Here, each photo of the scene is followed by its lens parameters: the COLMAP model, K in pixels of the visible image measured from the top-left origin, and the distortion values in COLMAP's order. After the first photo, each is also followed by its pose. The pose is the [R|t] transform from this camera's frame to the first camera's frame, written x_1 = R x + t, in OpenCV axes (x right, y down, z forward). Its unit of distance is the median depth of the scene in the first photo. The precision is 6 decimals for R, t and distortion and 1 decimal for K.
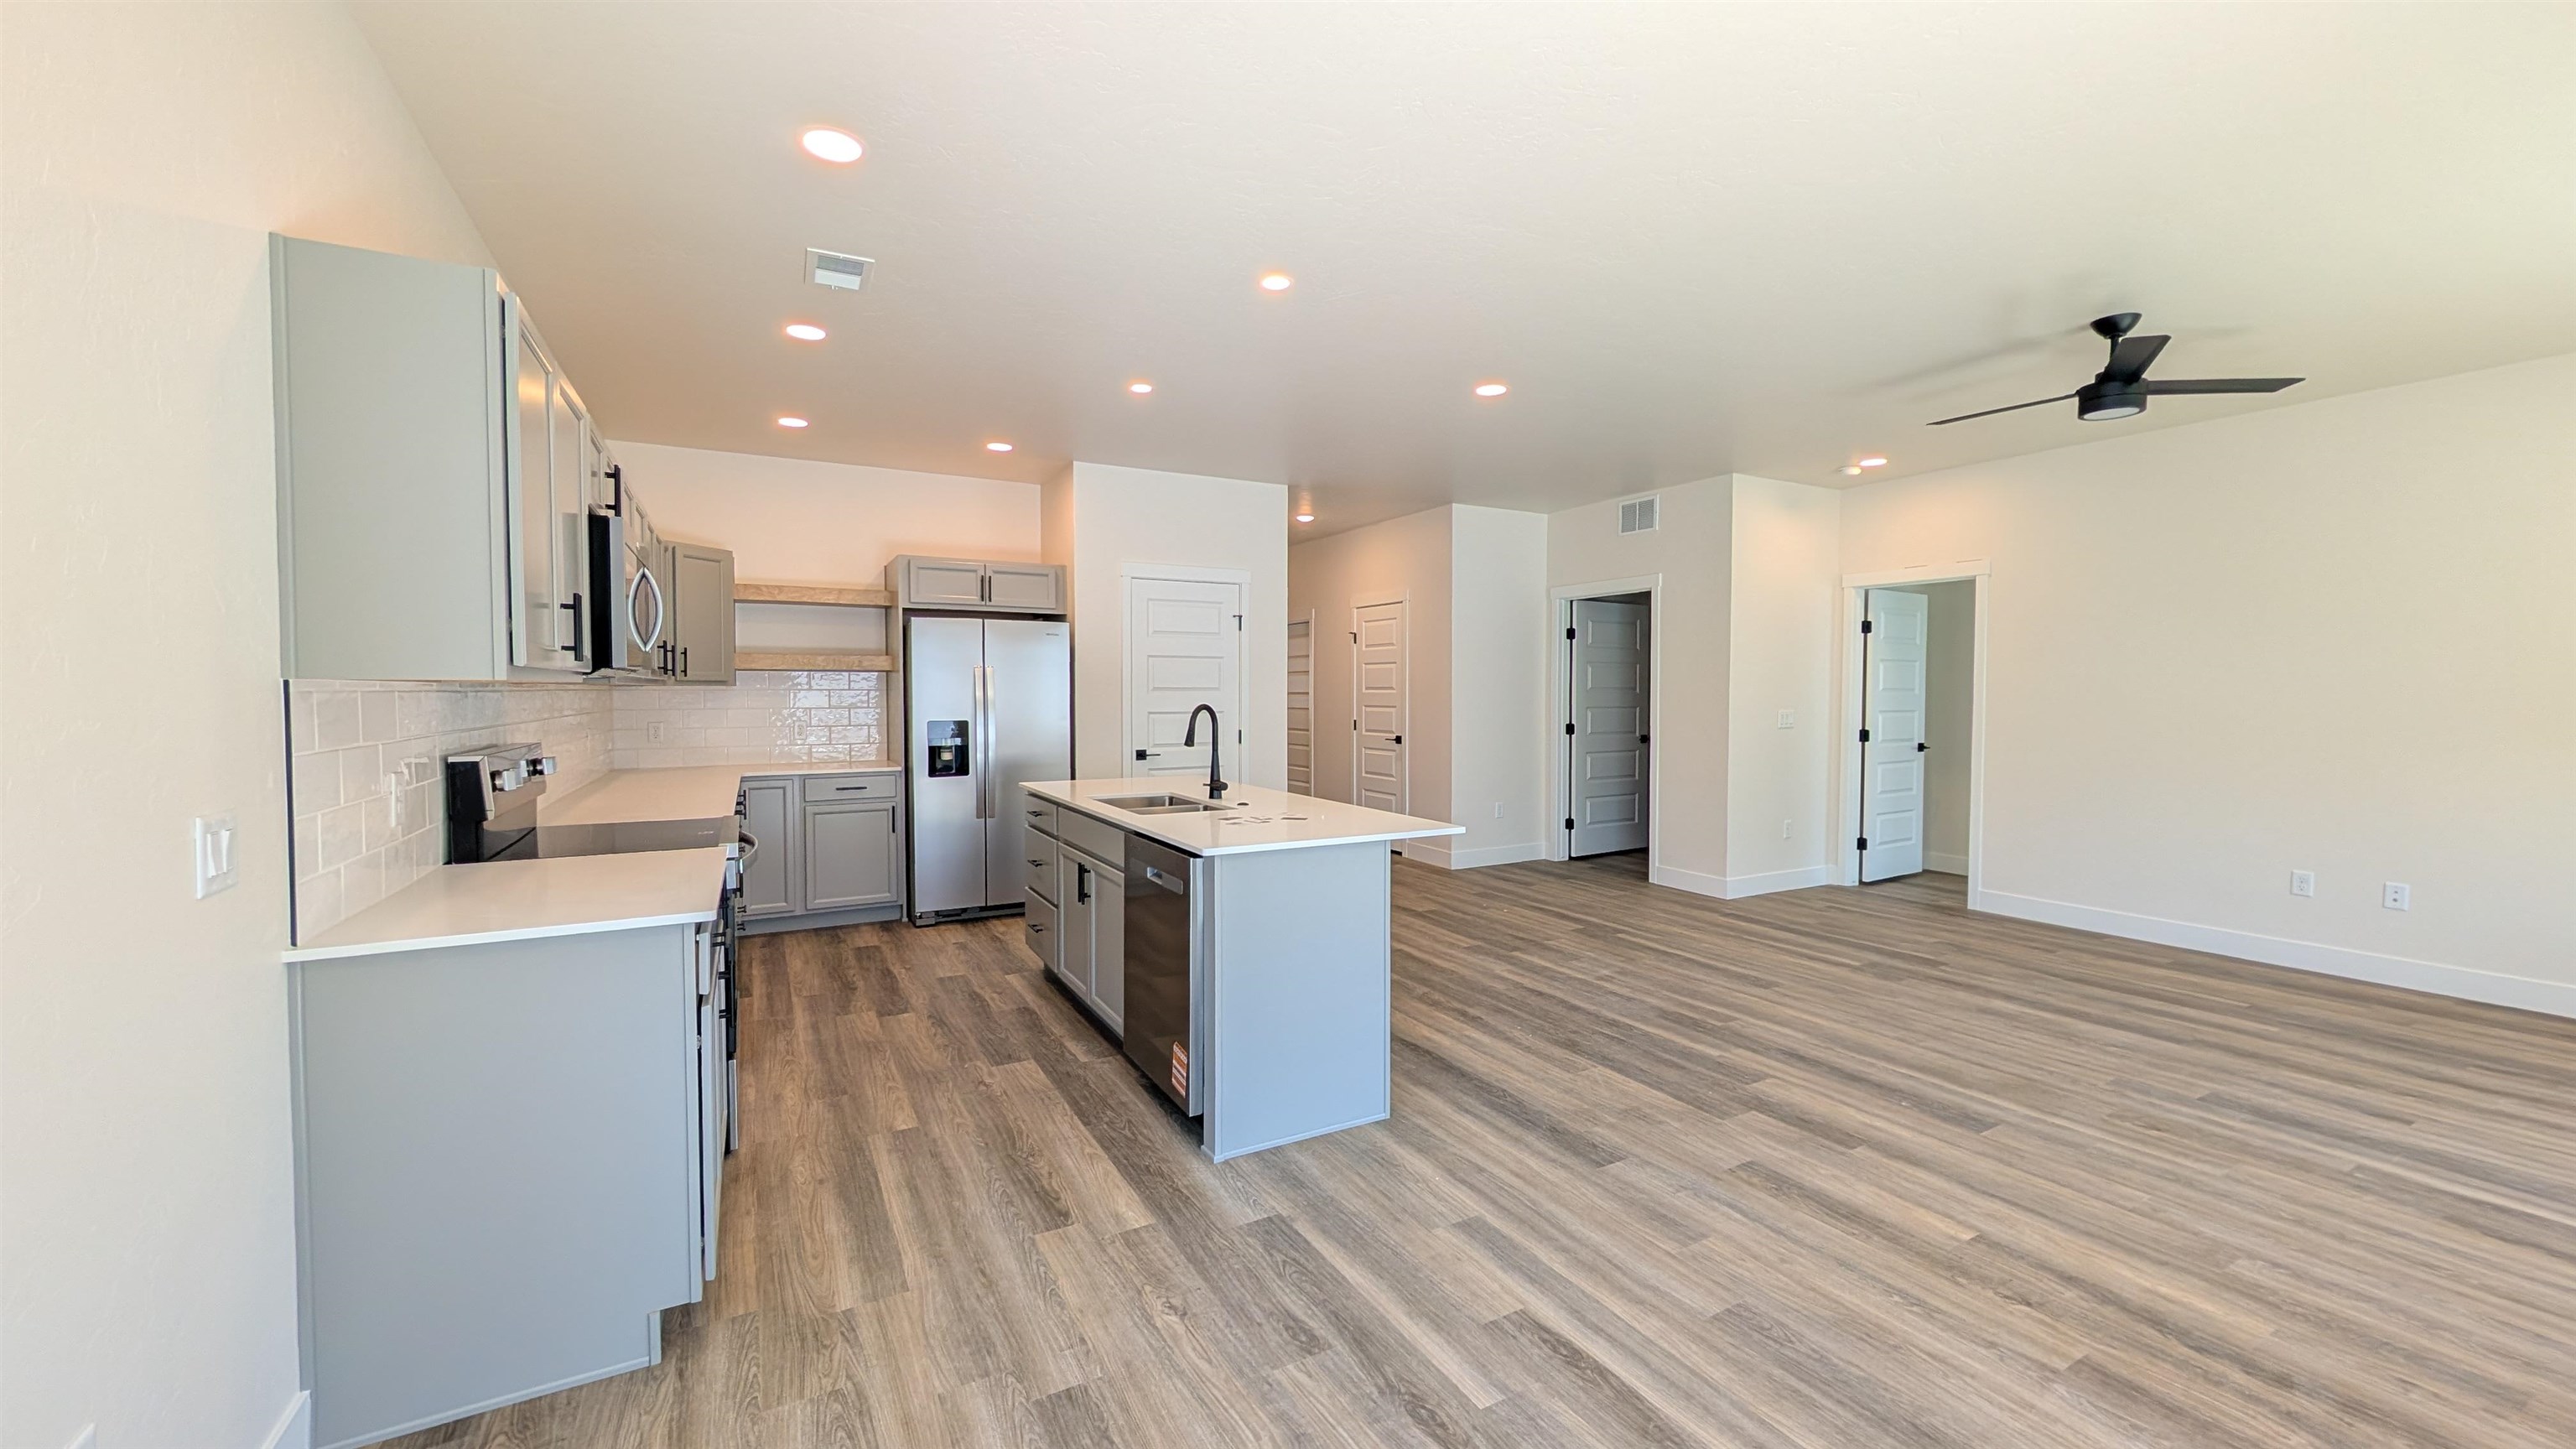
lens RADIAL K [[977.1, 0, 1290.8], [0, 977.1, 715.5], [0, 0, 1]] dist [0.000368, -0.000032]
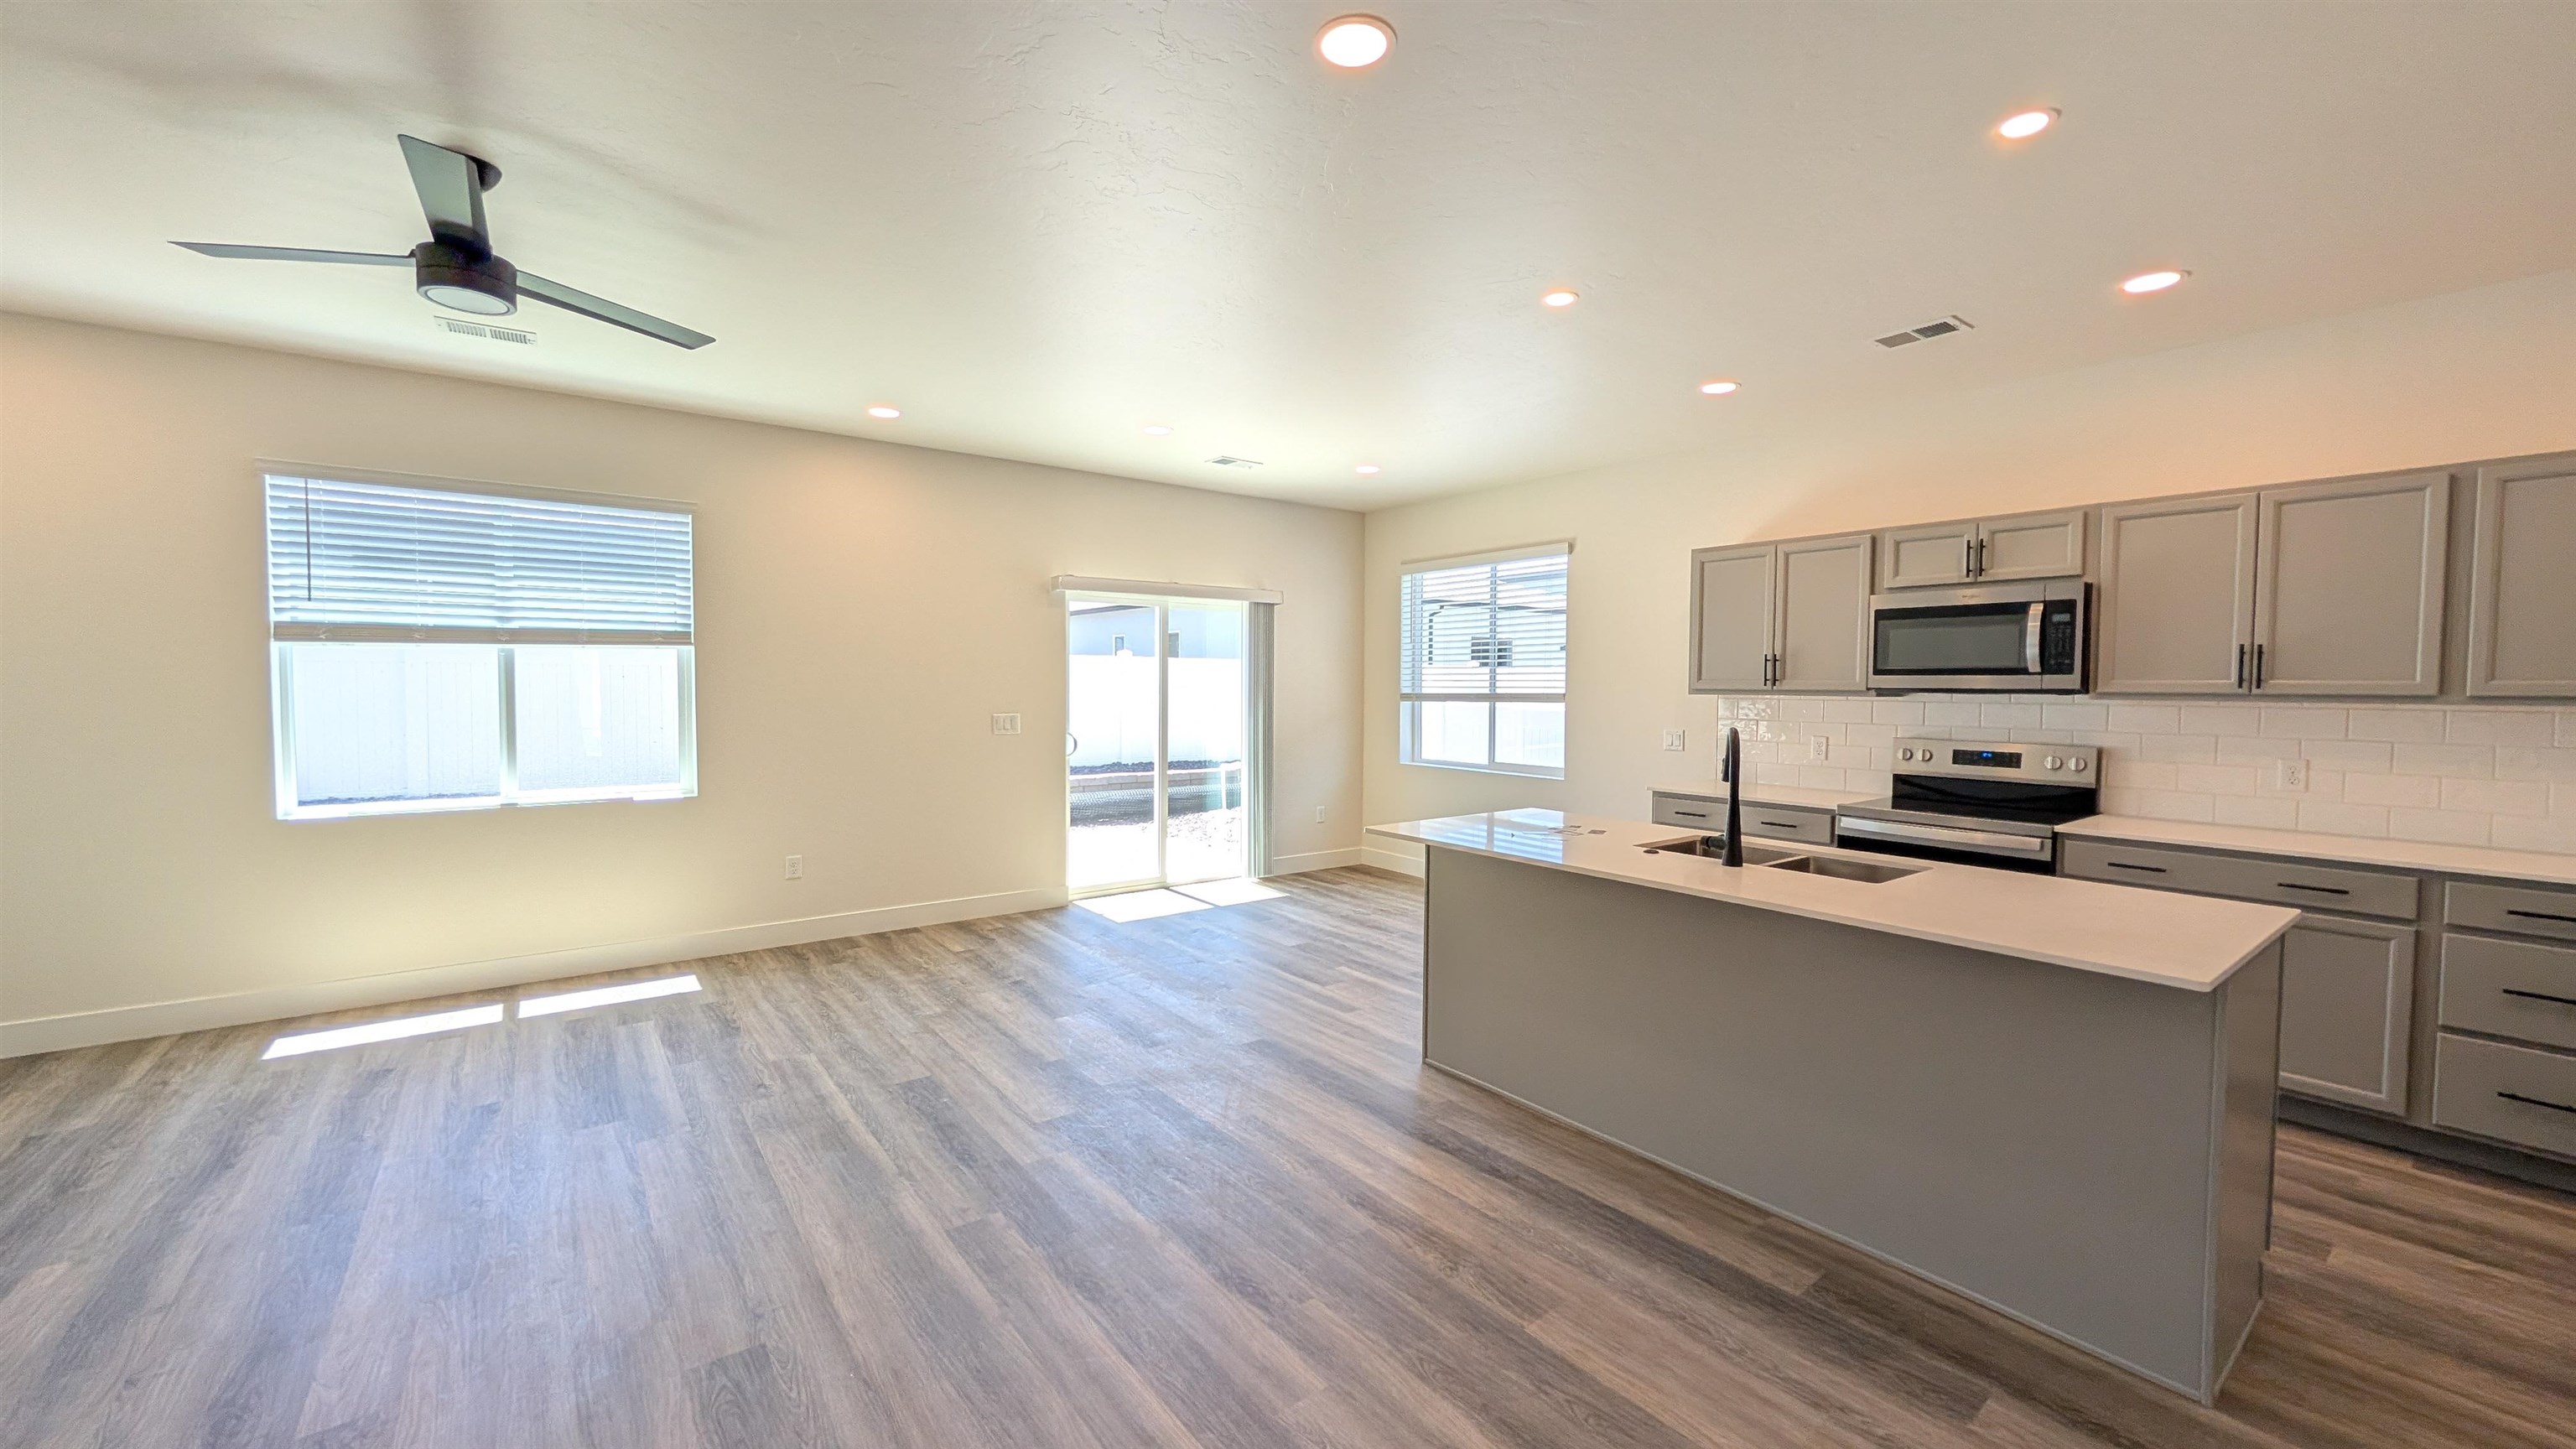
lens RADIAL K [[977.1, 0, 1290.8], [0, 977.1, 715.5], [0, 0, 1]] dist [0.000368, -0.000032]
pose [[-0.989001, -0.002472, -0.147890, 0.440230], [-0.011635, 0.998062, 0.061124, -0.079518], [0.147453, 0.062173, -0.987113, 2.146835]]
